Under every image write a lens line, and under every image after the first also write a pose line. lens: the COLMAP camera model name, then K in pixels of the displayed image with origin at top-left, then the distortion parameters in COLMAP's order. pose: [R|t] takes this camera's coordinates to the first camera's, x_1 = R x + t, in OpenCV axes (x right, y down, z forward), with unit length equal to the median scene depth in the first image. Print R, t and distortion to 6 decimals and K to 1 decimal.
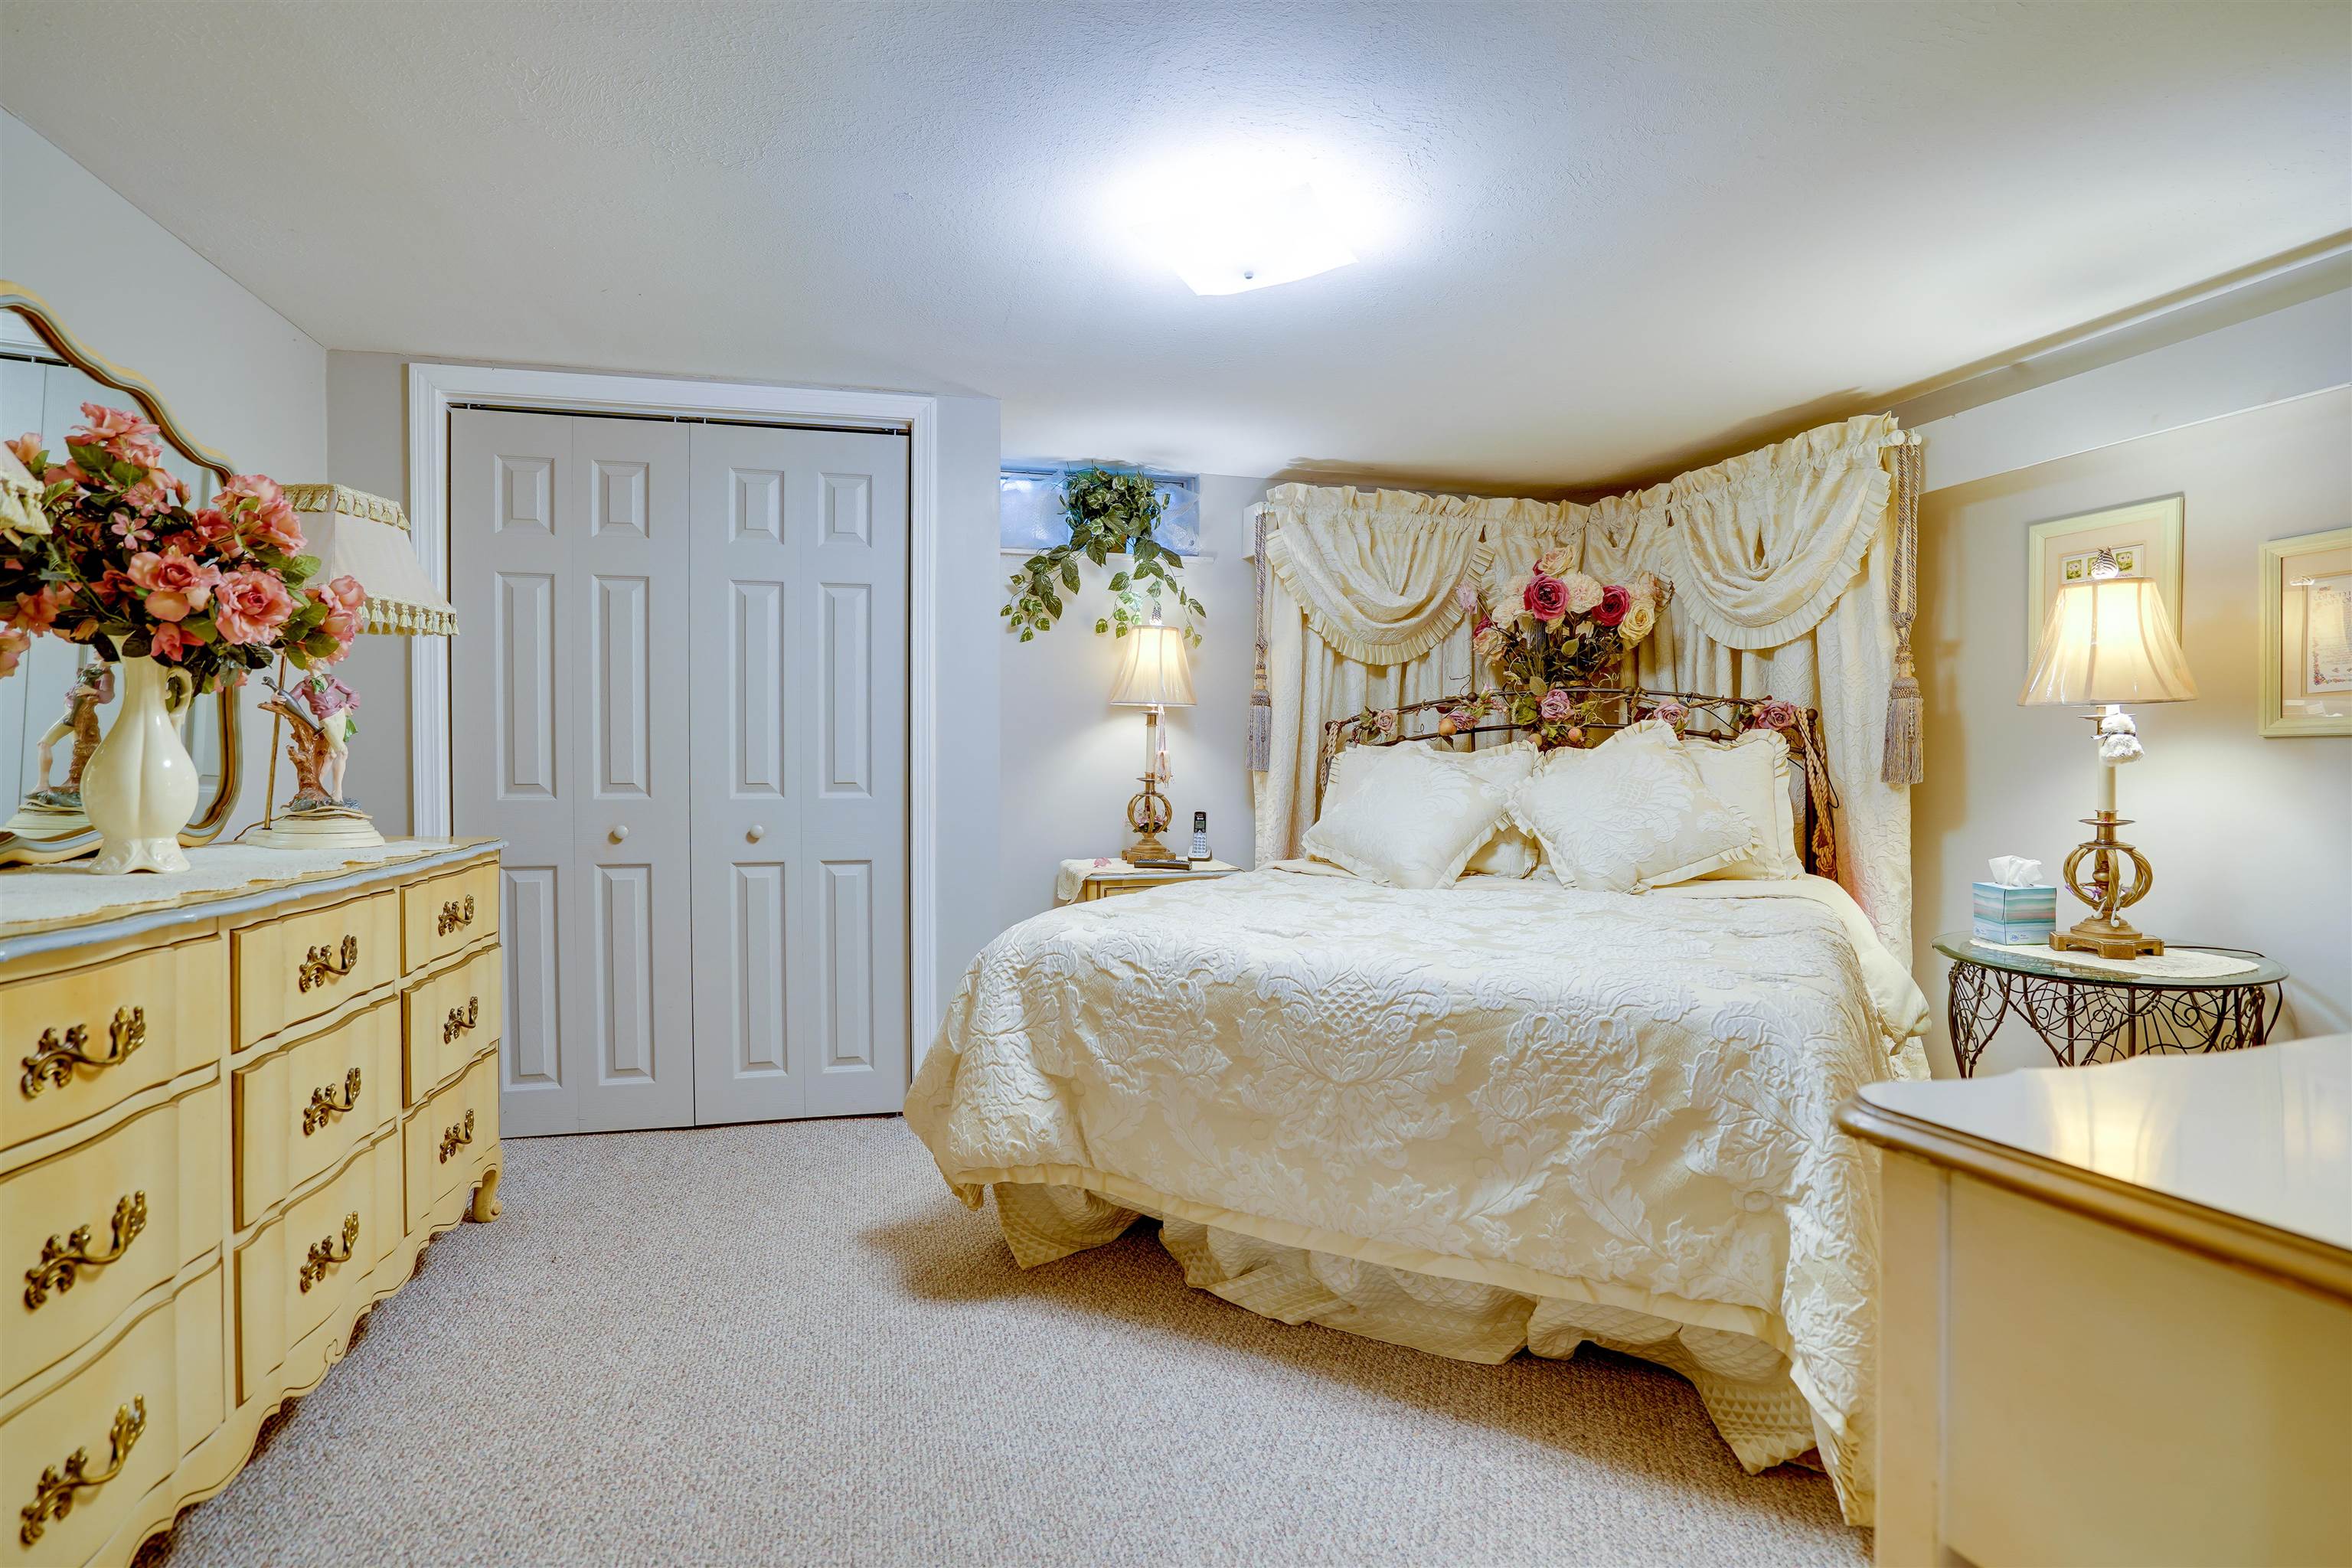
lens RADIAL K [[1109.8, 0, 1178.9], [0, 1109.8, 778.3], [0, 0, 1]] dist [-0.056880, 0.022829]
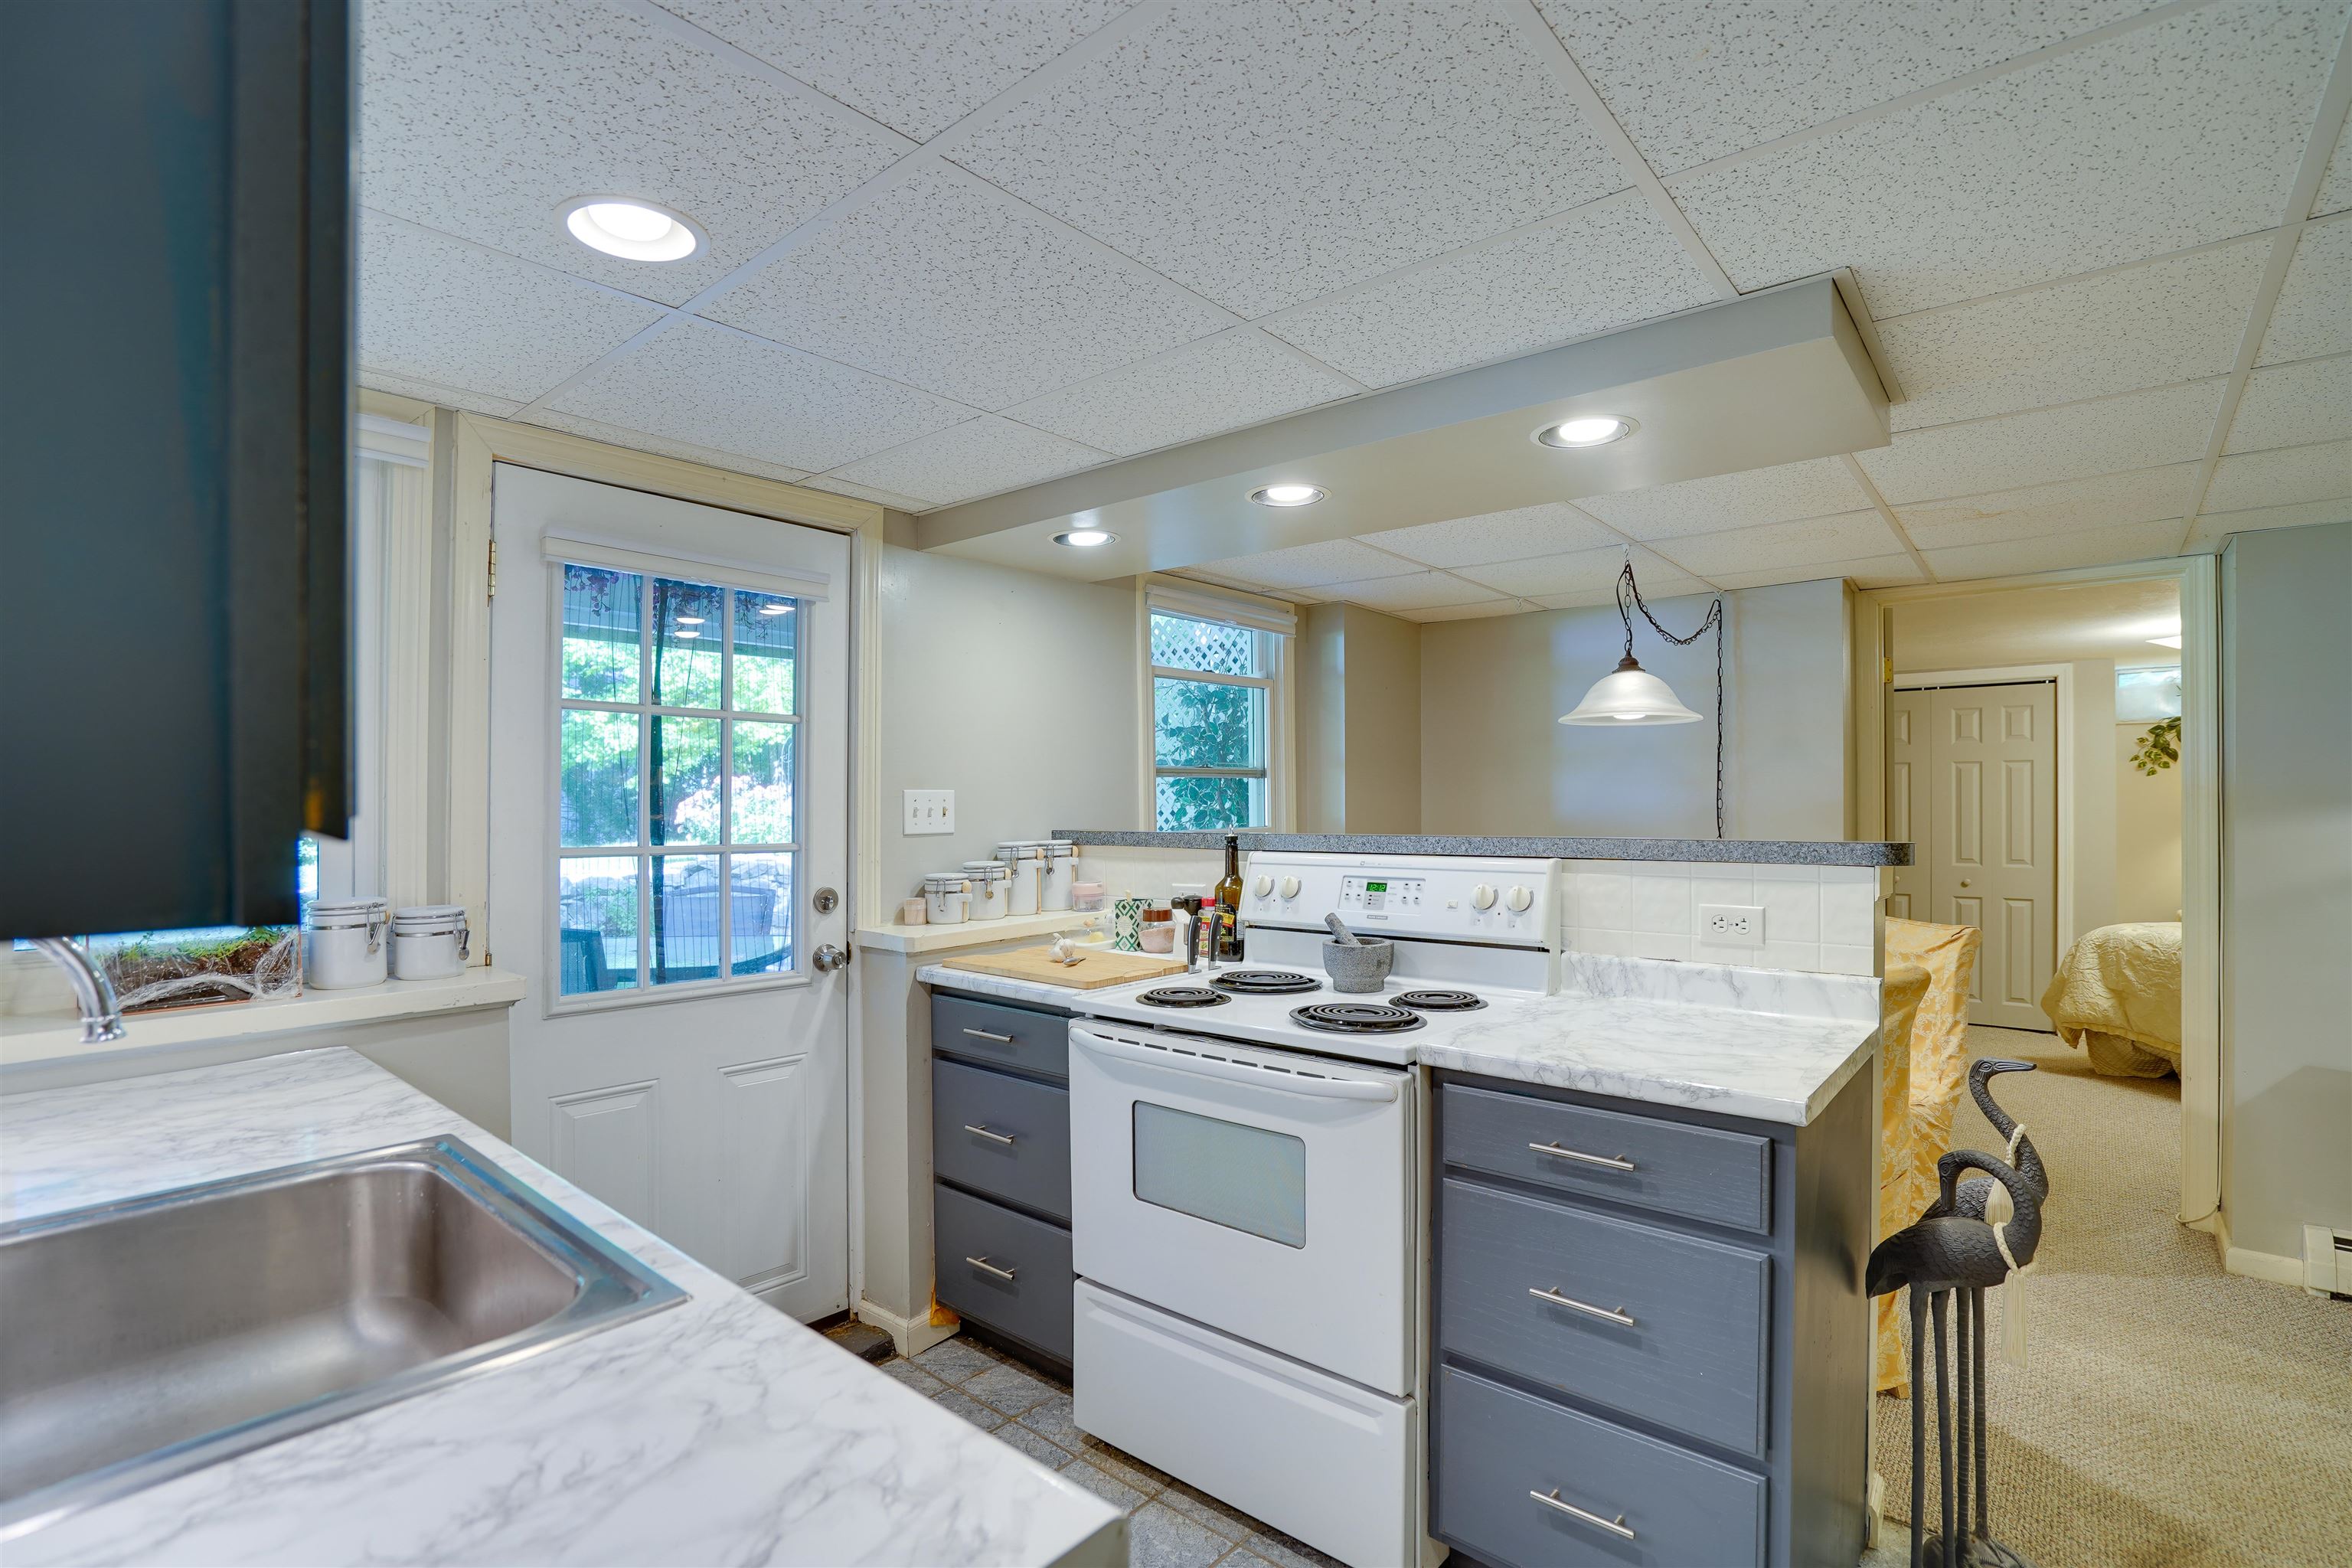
lens RADIAL K [[1134.6, 0, 1152.1], [0, 1134.6, 790.5], [0, 0, 1]] dist [-0.060474, 0.026502]
pose [[0.559506, -0.007252, -0.828795, 0.487880], [-0.018245, 0.999612, -0.021063, -0.051990], [0.828626, 0.026906, 0.559156, -1.447075]]
